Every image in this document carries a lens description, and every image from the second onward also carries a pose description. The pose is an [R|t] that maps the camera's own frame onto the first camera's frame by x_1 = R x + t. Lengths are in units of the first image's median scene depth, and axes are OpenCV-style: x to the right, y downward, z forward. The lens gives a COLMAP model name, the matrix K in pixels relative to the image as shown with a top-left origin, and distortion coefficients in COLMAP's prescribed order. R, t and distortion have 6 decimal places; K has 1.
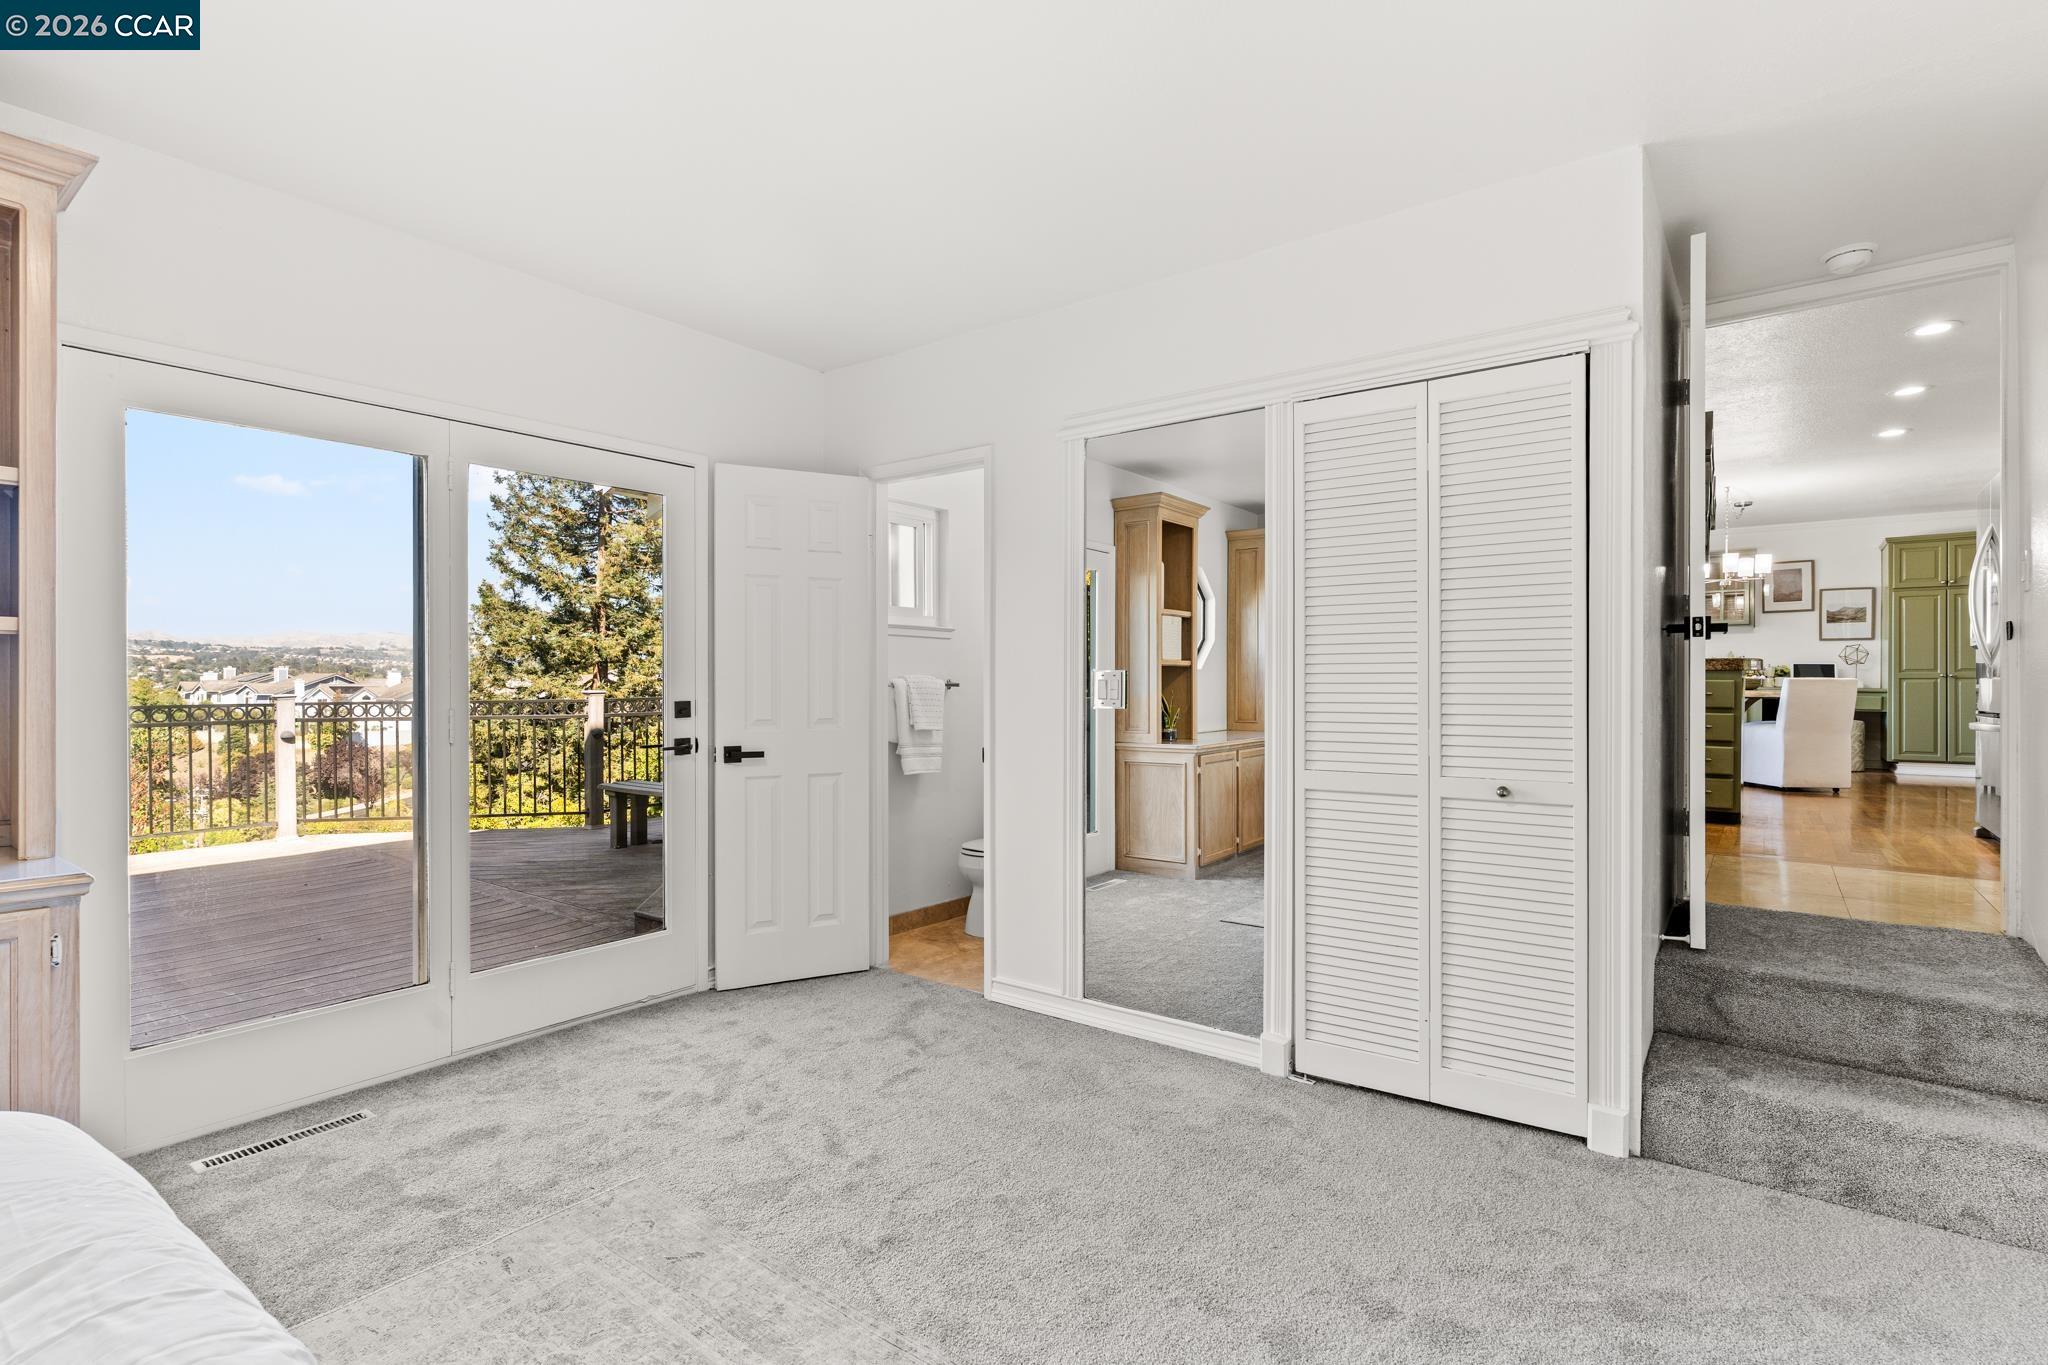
lens RADIAL K [[995.6, 0, 1019.4], [0, 995.6, 686.1], [0, 0, 1]] dist [0.002386, 0.000326]
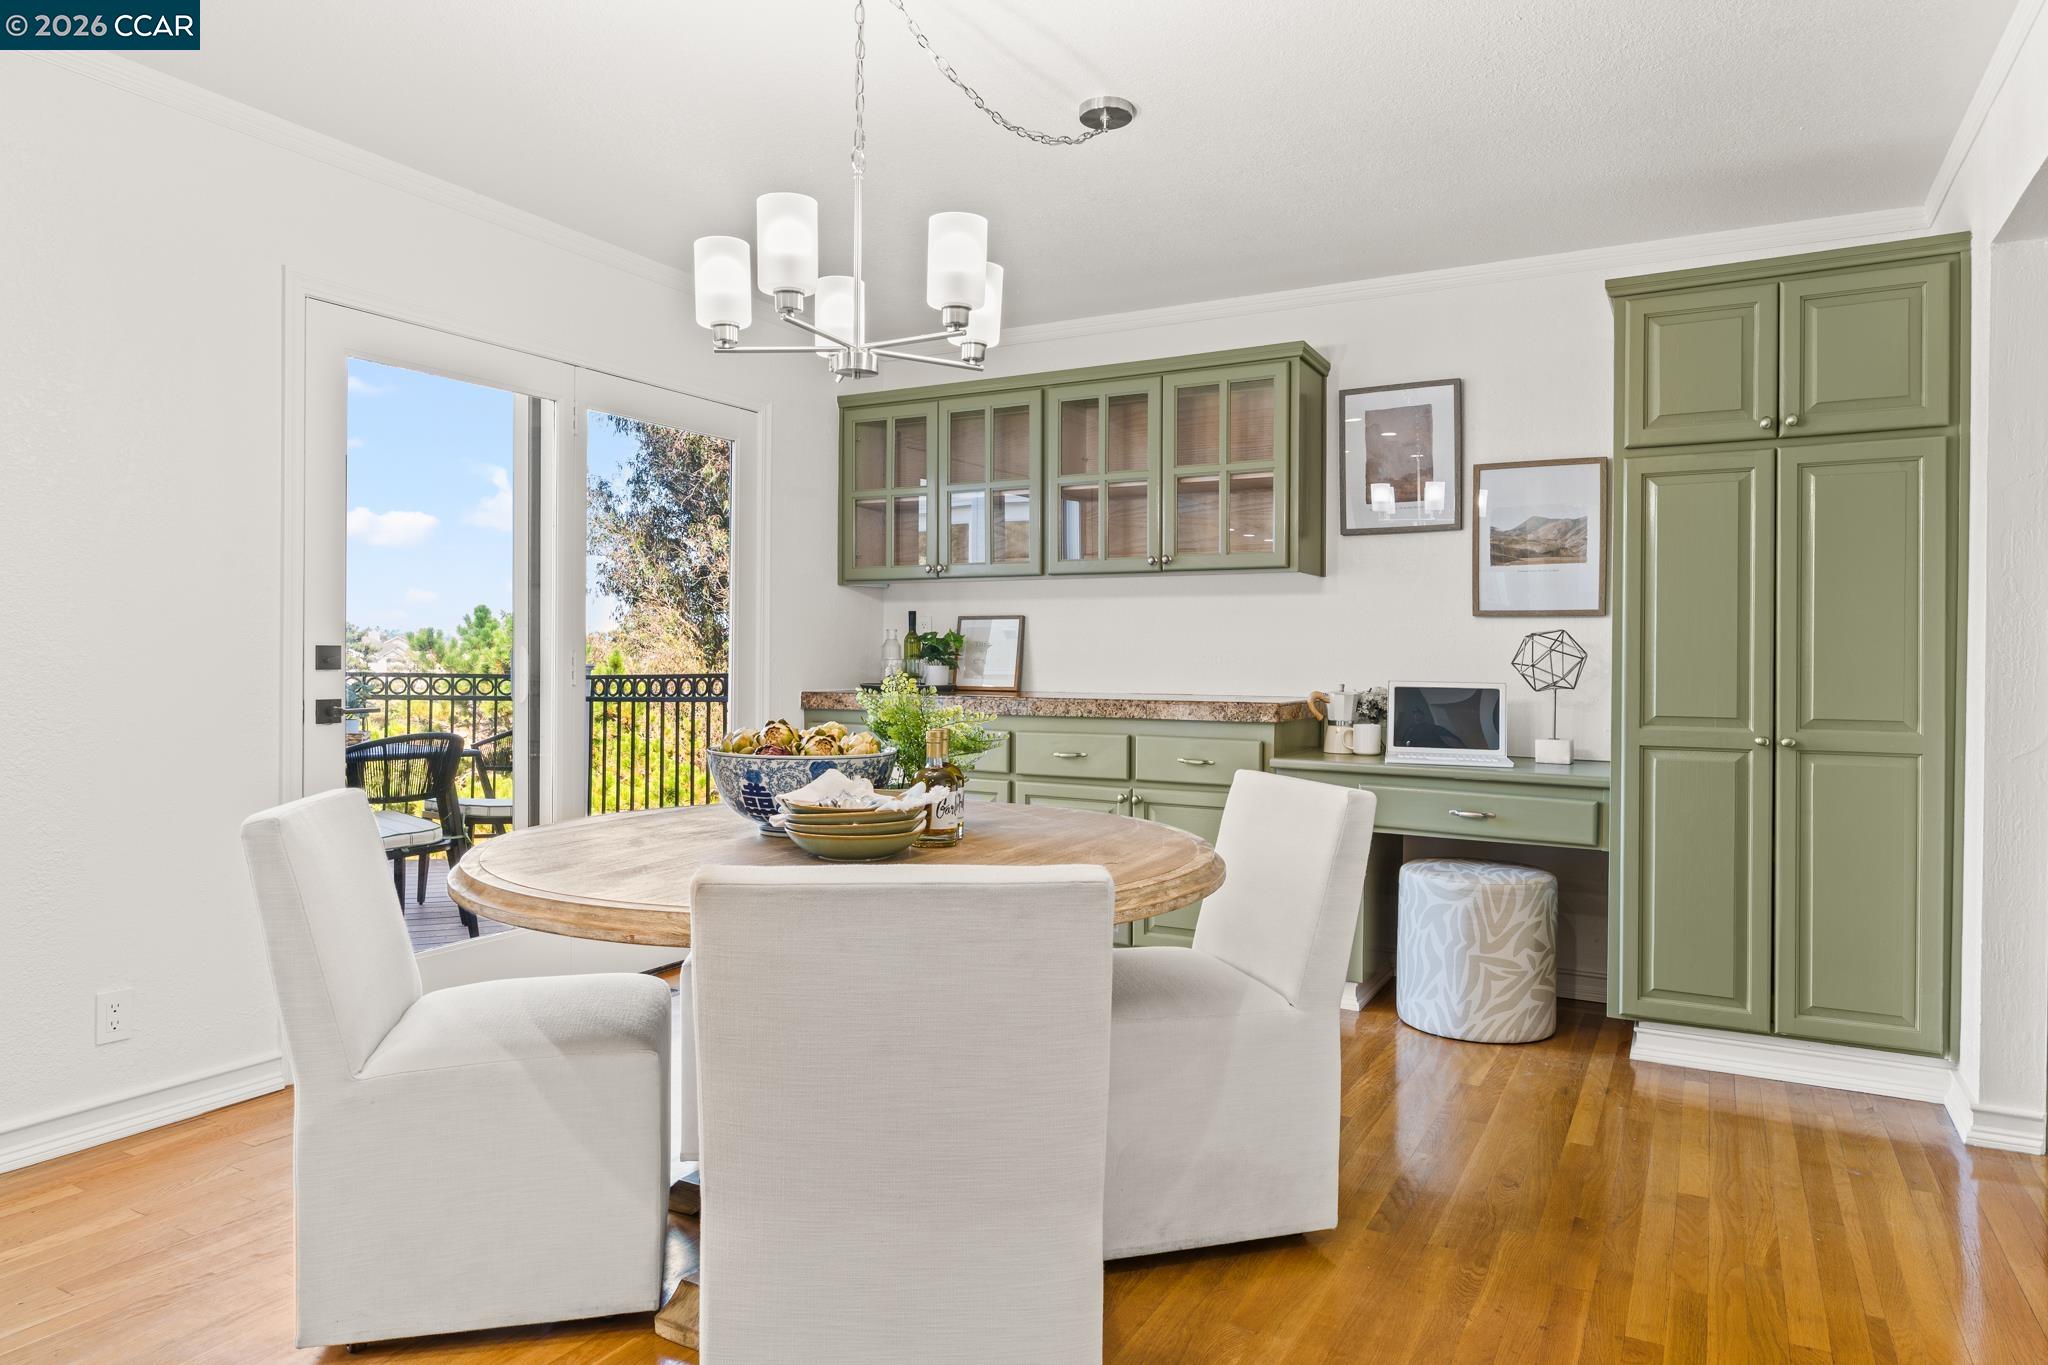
lens RADIAL K [[1278.6, 0, 1031.3], [0, 1278.6, 666.4], [0, 0, 1]] dist [-0.003608, -0.000817]
pose [[0.987456, 0.006396, 0.157767, 0.631358], [-0.006503, 0.999979, 0.000163, -0.030043], [-0.157763, -0.001187, 0.987476, 0.640378]]
